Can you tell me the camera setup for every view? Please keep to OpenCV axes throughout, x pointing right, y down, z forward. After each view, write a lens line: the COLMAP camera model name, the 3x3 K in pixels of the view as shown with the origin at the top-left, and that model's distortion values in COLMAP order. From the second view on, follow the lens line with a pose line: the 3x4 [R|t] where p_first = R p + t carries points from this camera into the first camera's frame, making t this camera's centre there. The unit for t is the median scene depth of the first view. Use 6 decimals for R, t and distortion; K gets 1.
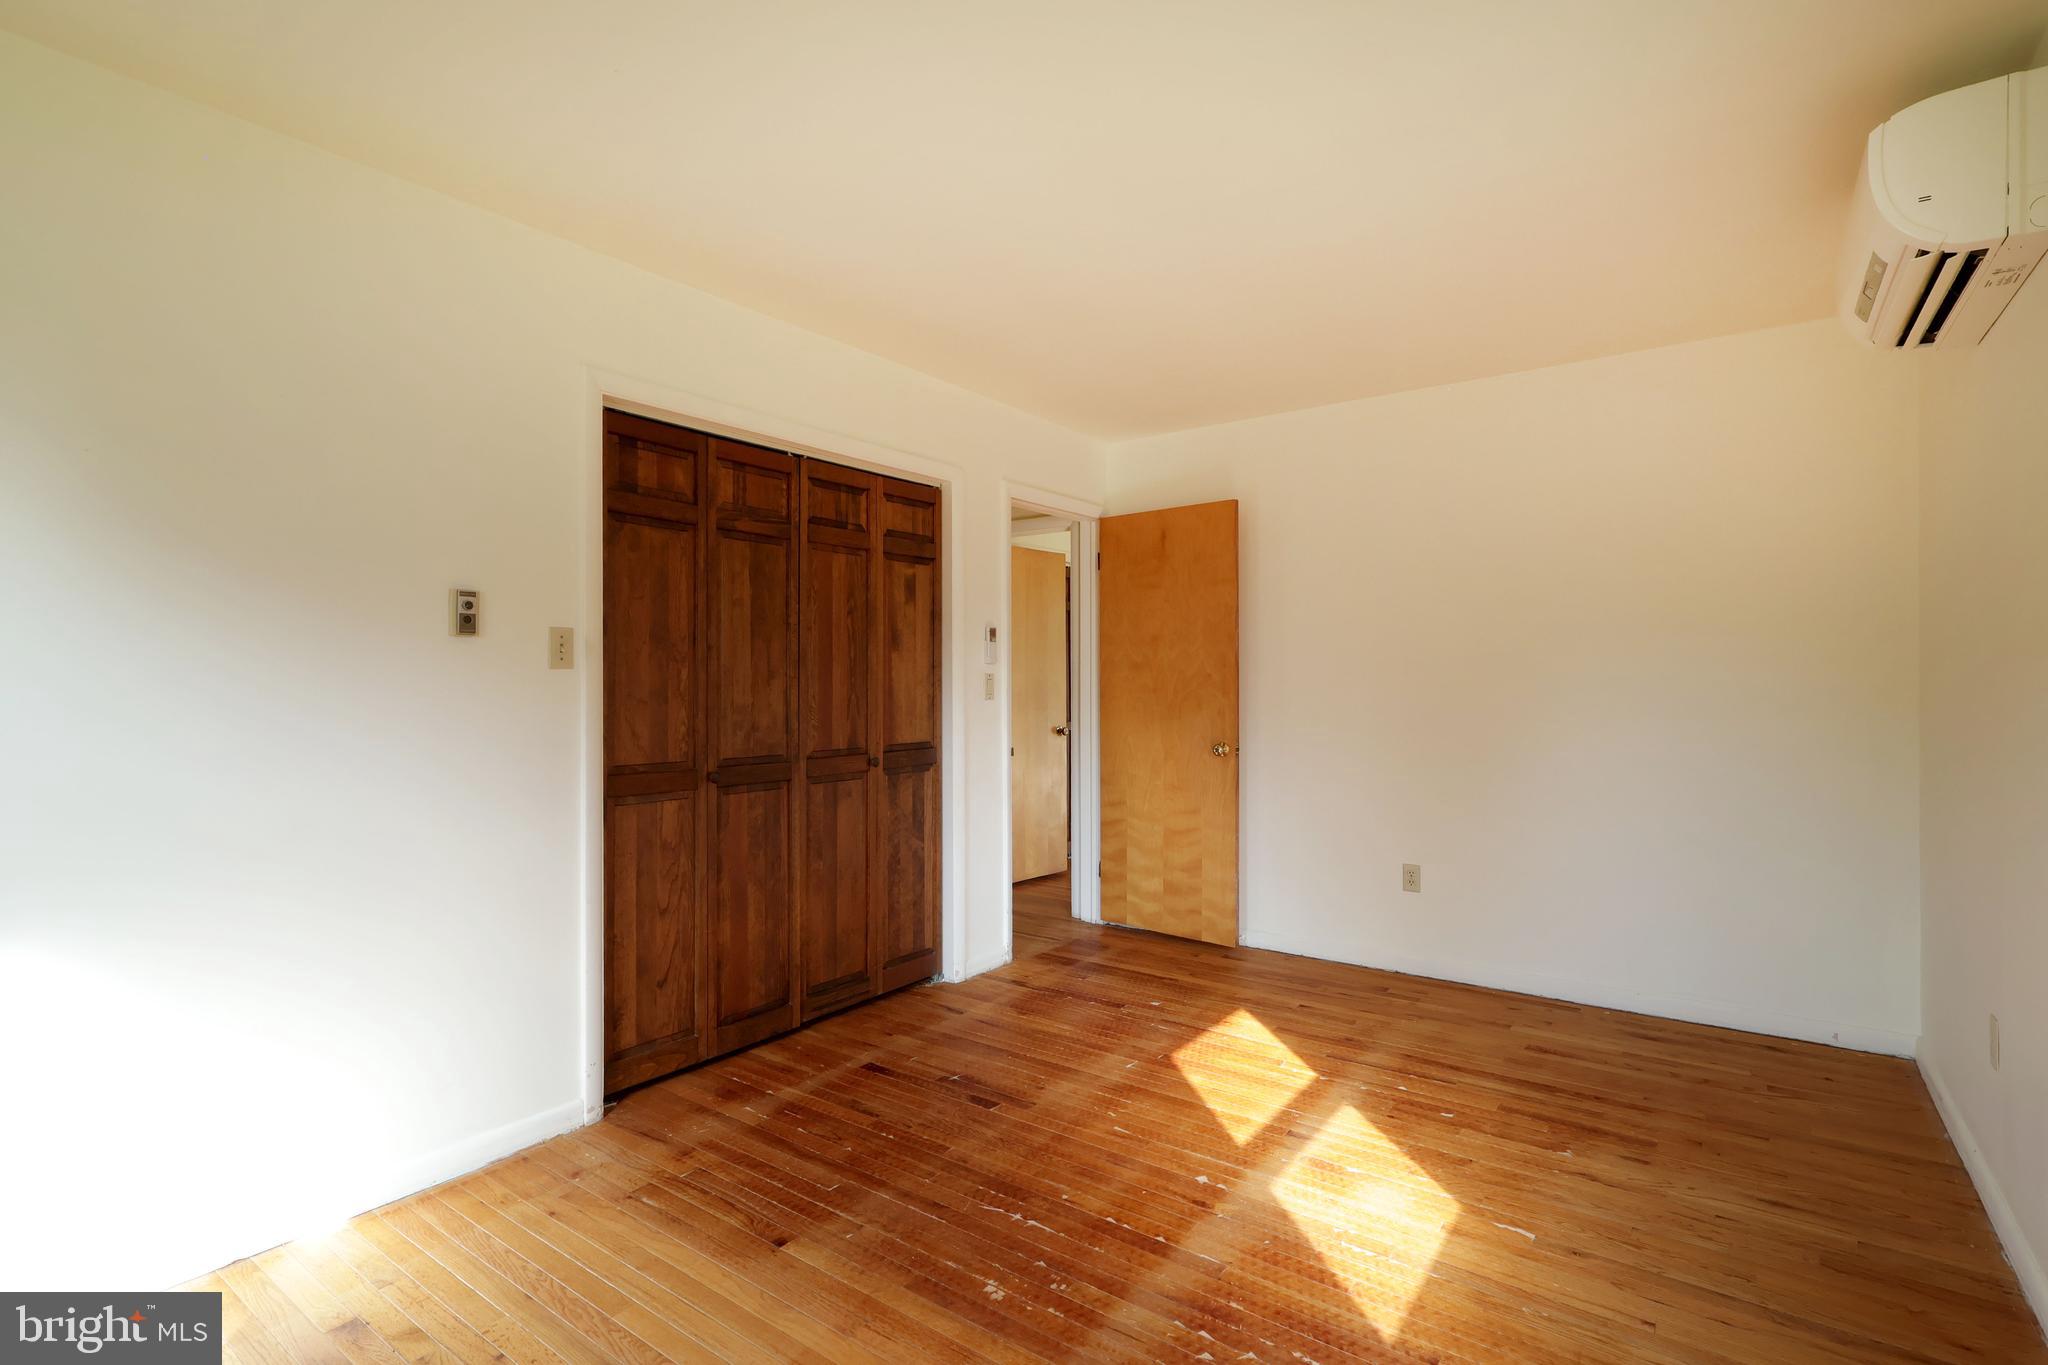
lens RADIAL K [[971.3, 0, 1023.1], [0, 971.3, 678.0], [0, 0, 1]] dist [-0.001348, 0.000841]
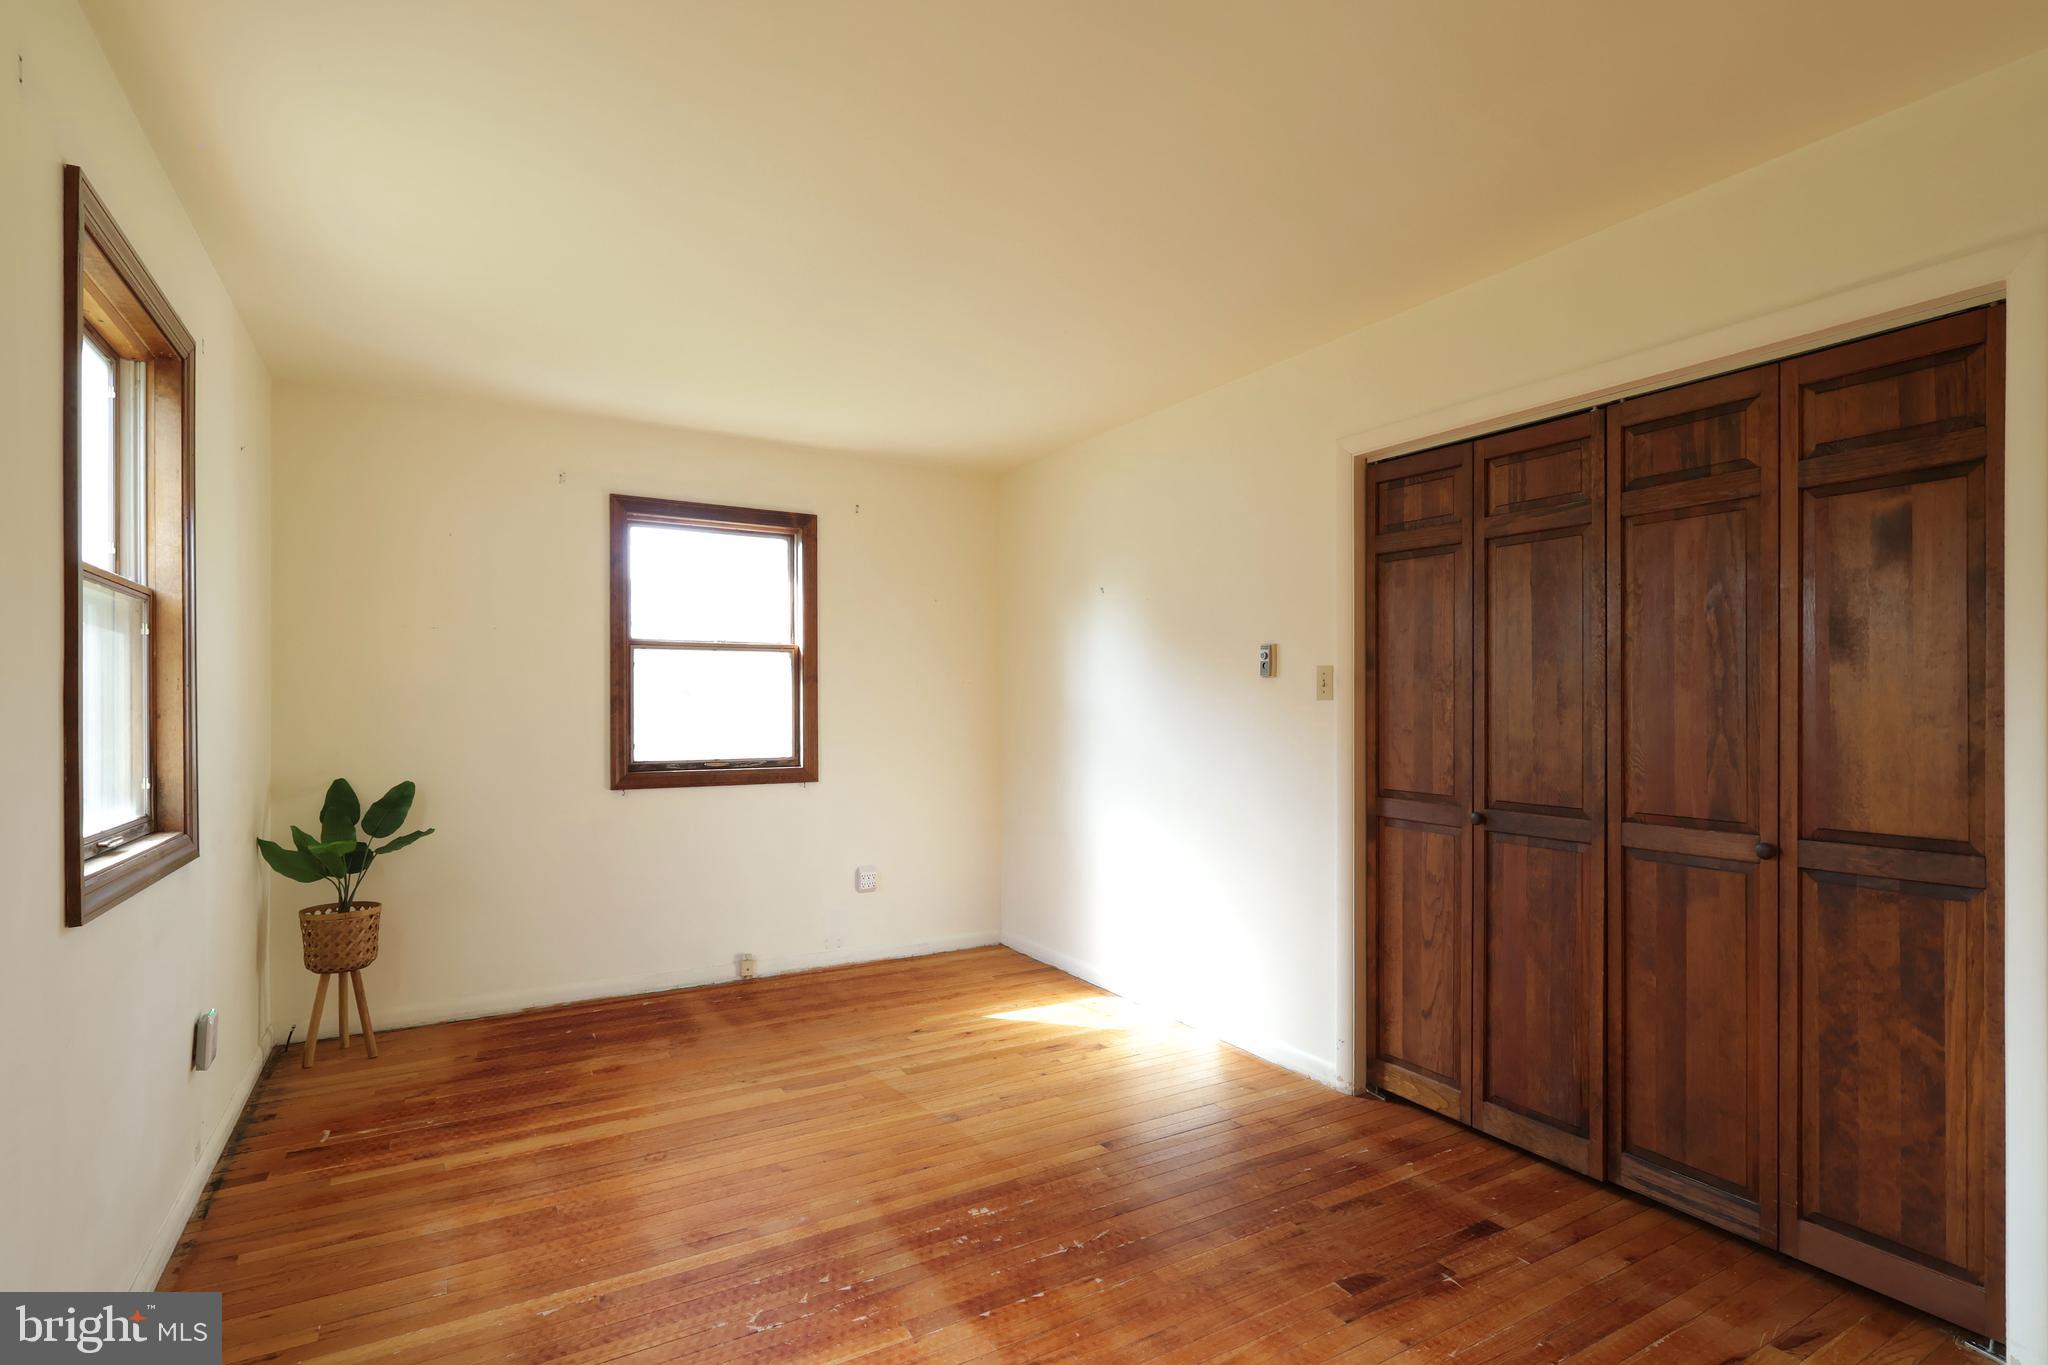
lens RADIAL K [[971.3, 0, 1011.0], [0, 971.3, 703.7], [0, 0, 1]] dist [-0.001348, 0.000841]
pose [[-0.396191, -0.003097, -0.918163, 0.698367], [-0.002361, 0.999994, -0.002354, -0.000596], [0.918165, 0.001235, -0.396196, 0.986032]]
